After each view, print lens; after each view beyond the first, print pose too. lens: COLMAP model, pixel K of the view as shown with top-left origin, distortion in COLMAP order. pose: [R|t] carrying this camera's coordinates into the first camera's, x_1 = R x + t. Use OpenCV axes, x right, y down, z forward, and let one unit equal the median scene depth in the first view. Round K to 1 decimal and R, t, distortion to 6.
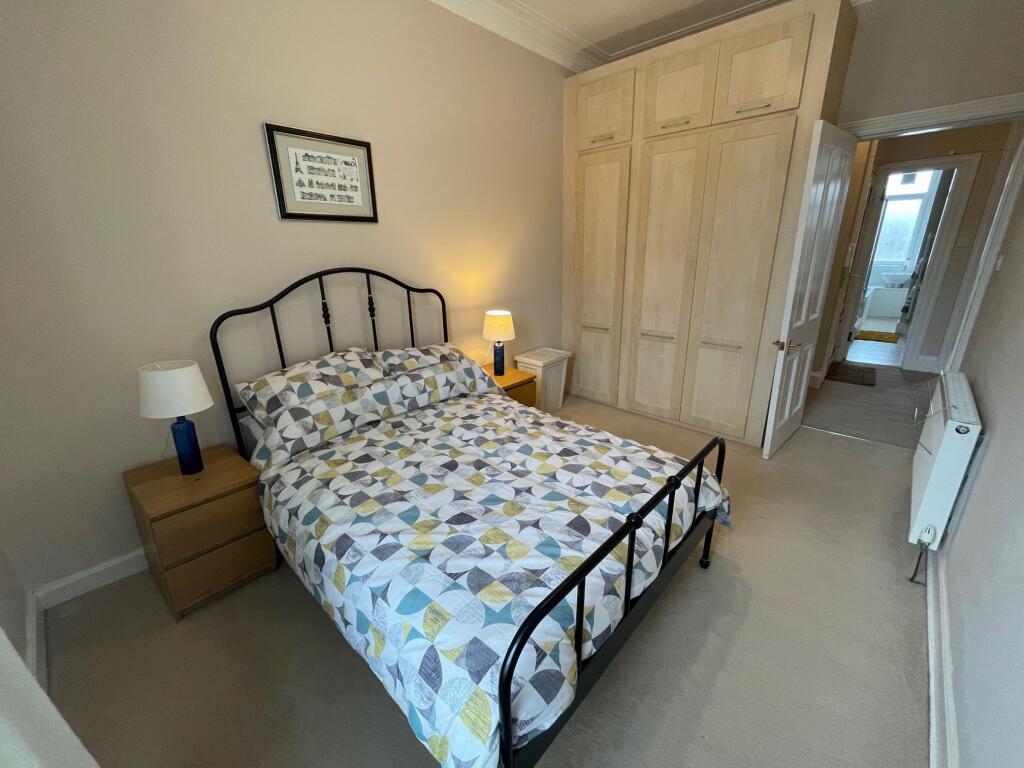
lens RADIAL K [[413.9, 0, 513.5], [0, 413.9, 382.0], [0, 0, 1]] dist [-0.002753, -0.000123]
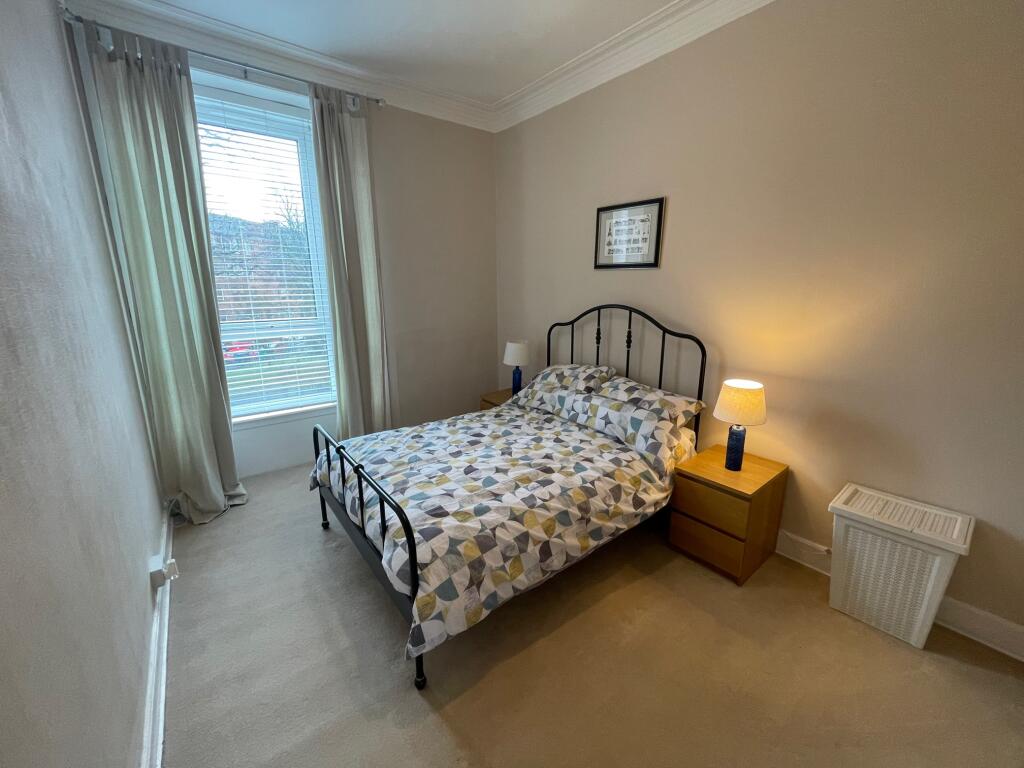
lens RADIAL K [[413.9, 0, 513.8], [0, 413.9, 382.5], [0, 0, 1]] dist [-0.002753, -0.000123]
pose [[-0.160658, 0.249443, -0.954970, 0.953126], [-0.299245, 0.909688, 0.287959, -0.347352], [0.940554, 0.332033, -0.071504, 0.921831]]
